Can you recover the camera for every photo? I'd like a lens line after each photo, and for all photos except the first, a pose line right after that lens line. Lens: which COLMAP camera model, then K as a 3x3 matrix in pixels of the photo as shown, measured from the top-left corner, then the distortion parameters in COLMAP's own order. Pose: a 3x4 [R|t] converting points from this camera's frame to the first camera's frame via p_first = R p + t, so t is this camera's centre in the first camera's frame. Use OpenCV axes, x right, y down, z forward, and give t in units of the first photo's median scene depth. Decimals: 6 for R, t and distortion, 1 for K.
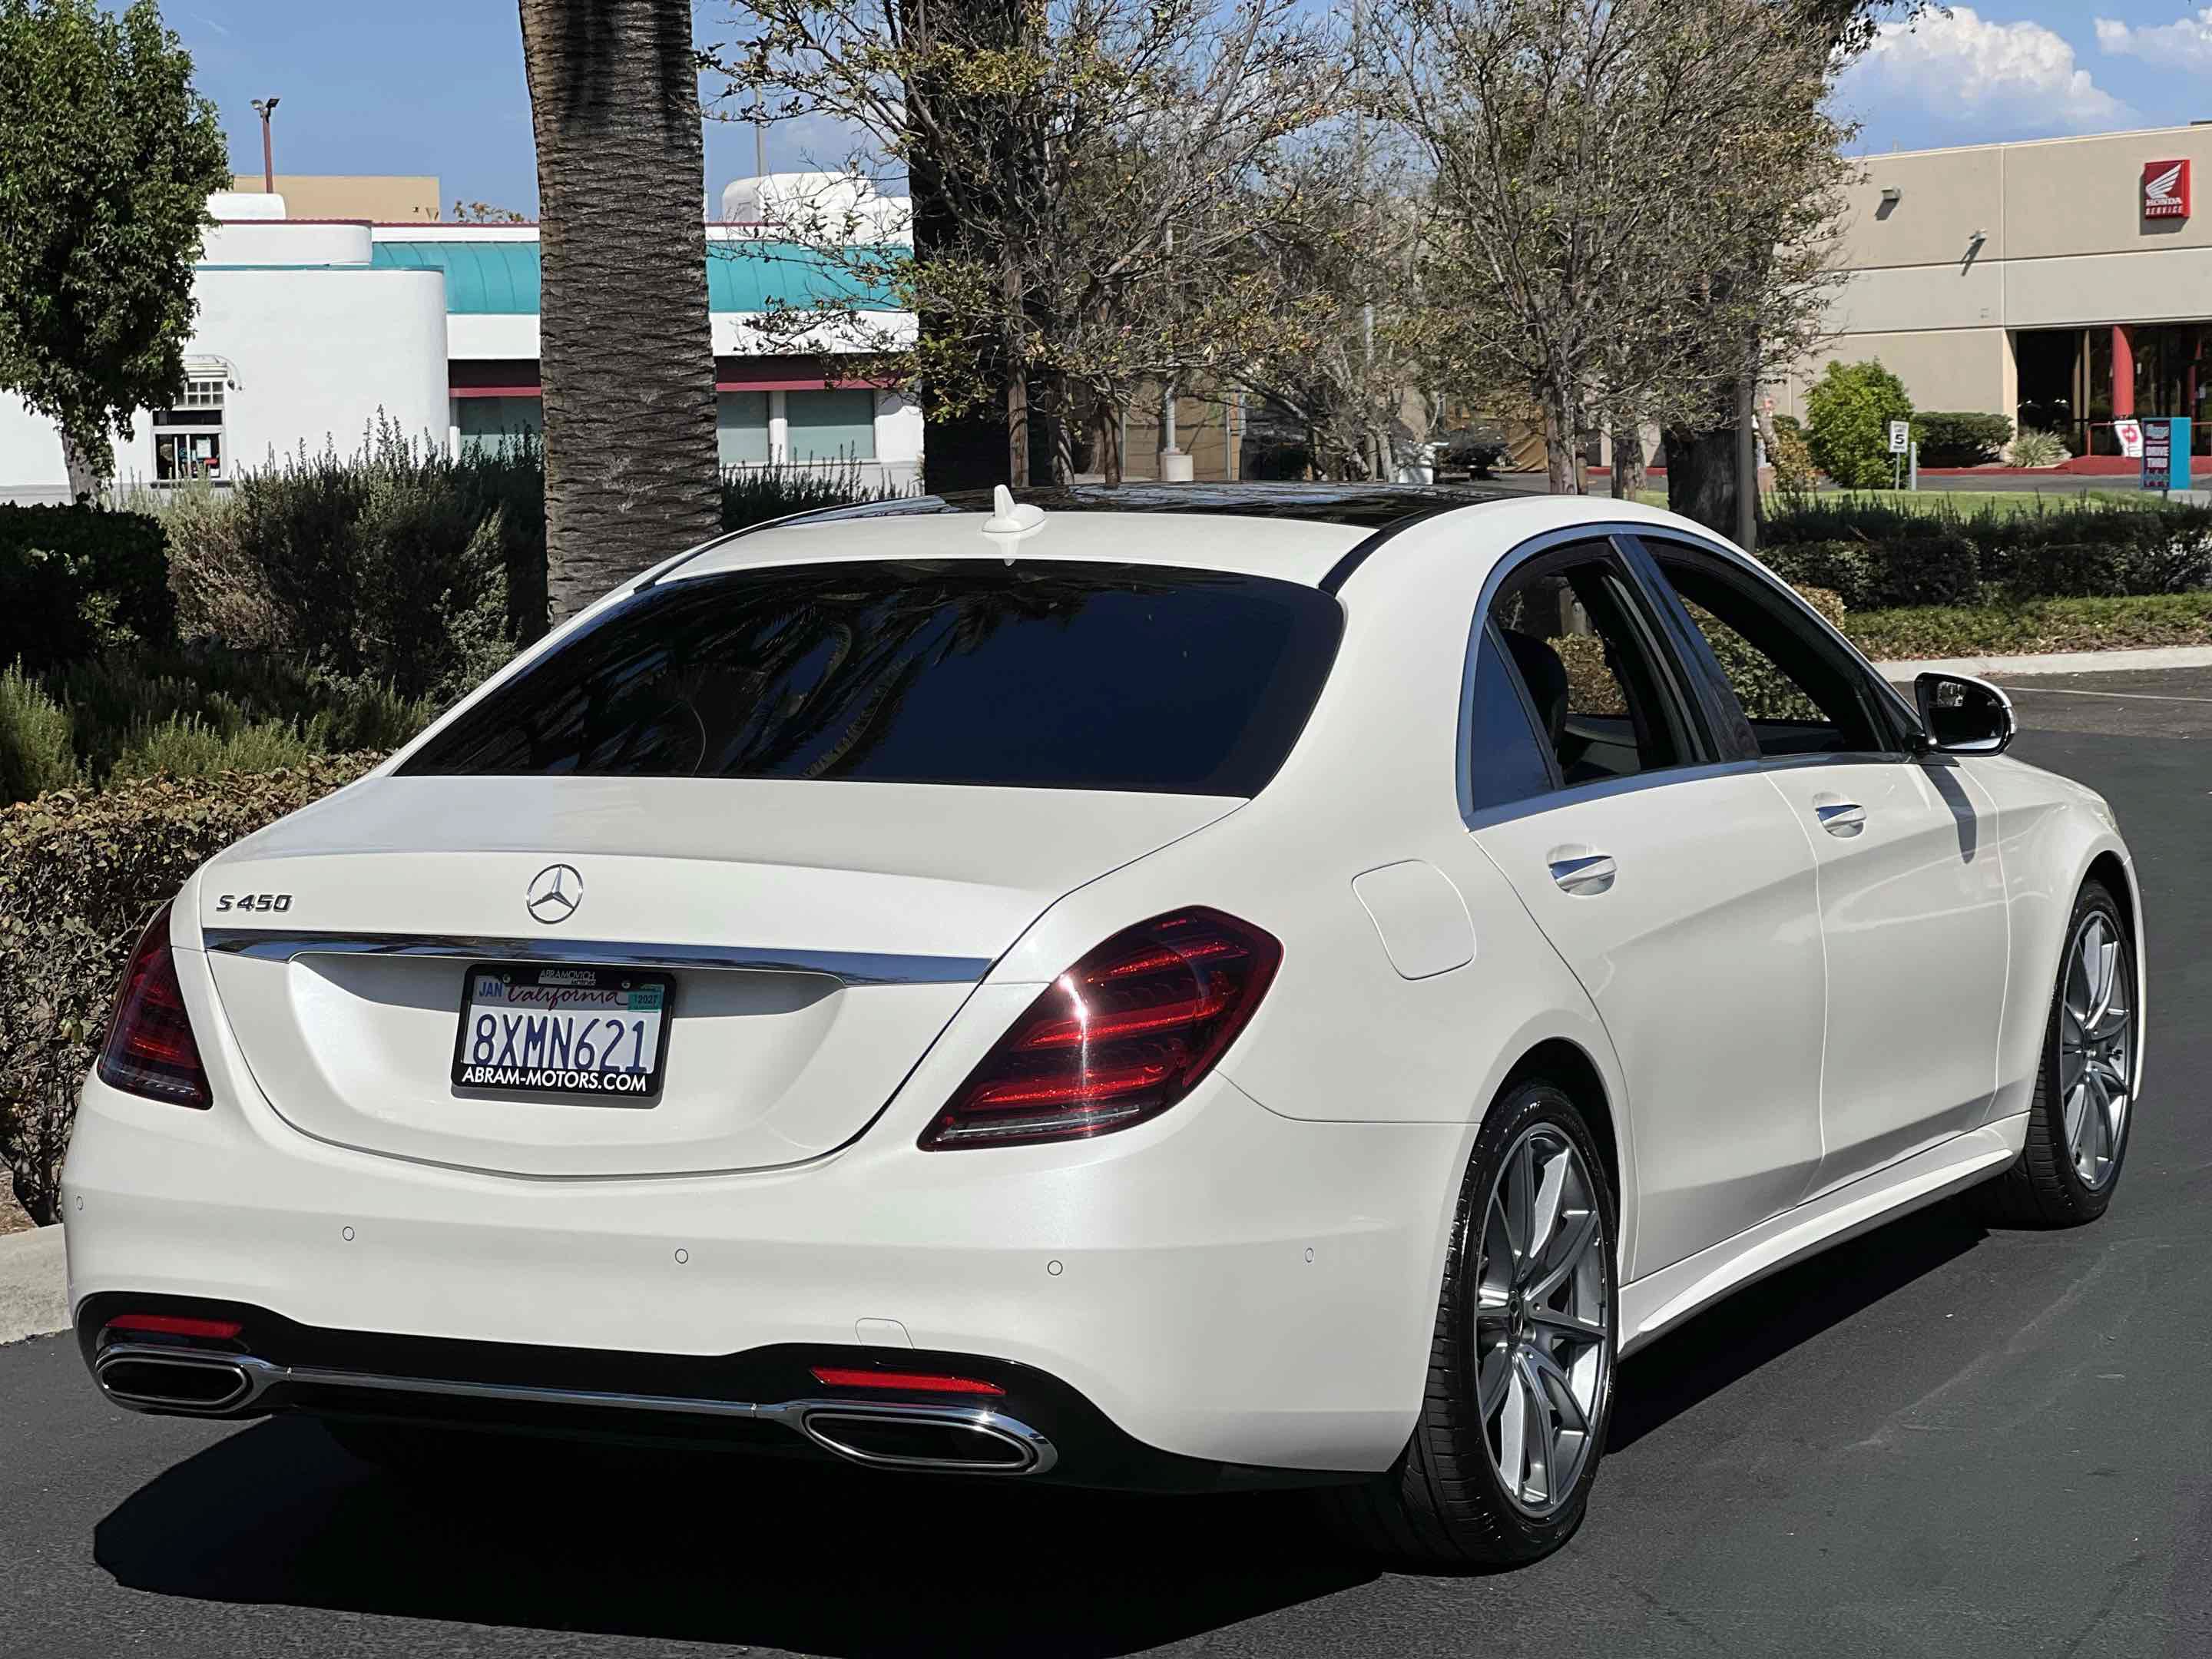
lens RADIAL K [[4901.0, 0, 1123.9], [0, 4901.0, 771.9], [0, 0, 1]] dist [0.174984, 0.000000]
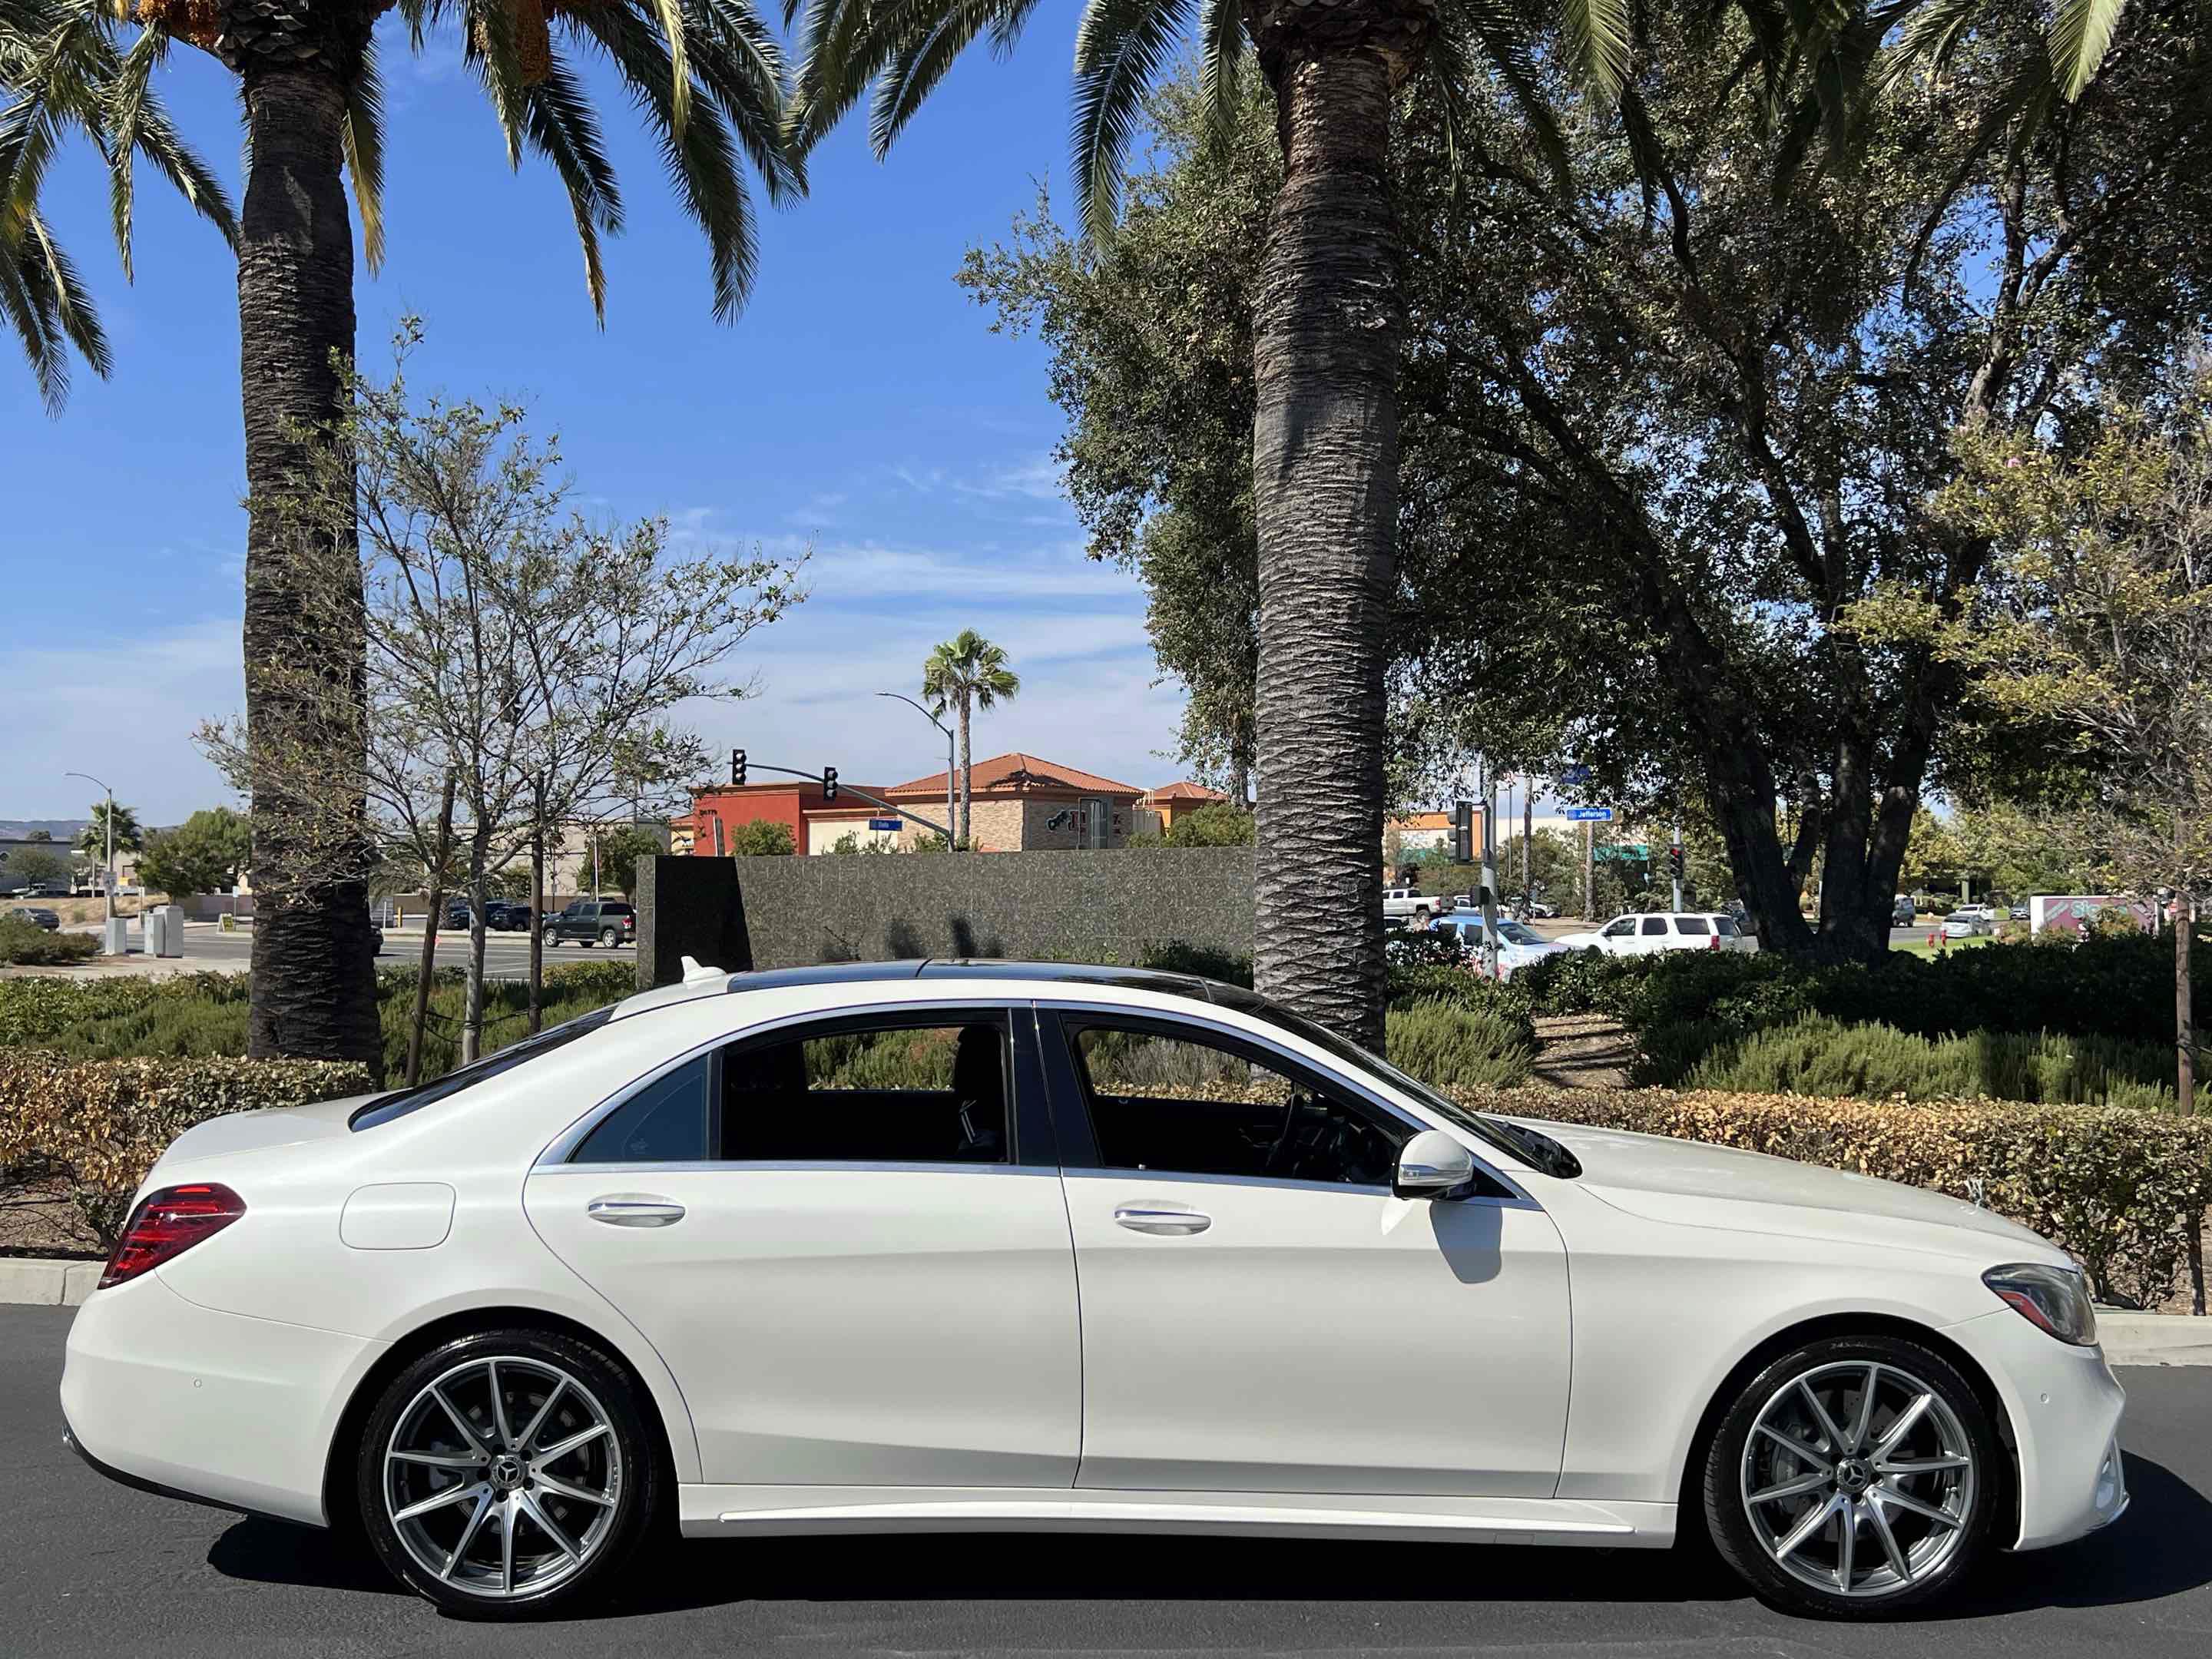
lens RADIAL K [[2018.1, 0, 1120.5], [0, 2018.1, 876.0], [0, 0, 1]] dist [0.021421, 0.000000]
pose [[0.442716, 0.013056, -0.896567, 0.772119], [-0.076940, 0.996759, -0.023477, -0.087937], [0.893355, 0.079376, 0.442286, 0.858339]]
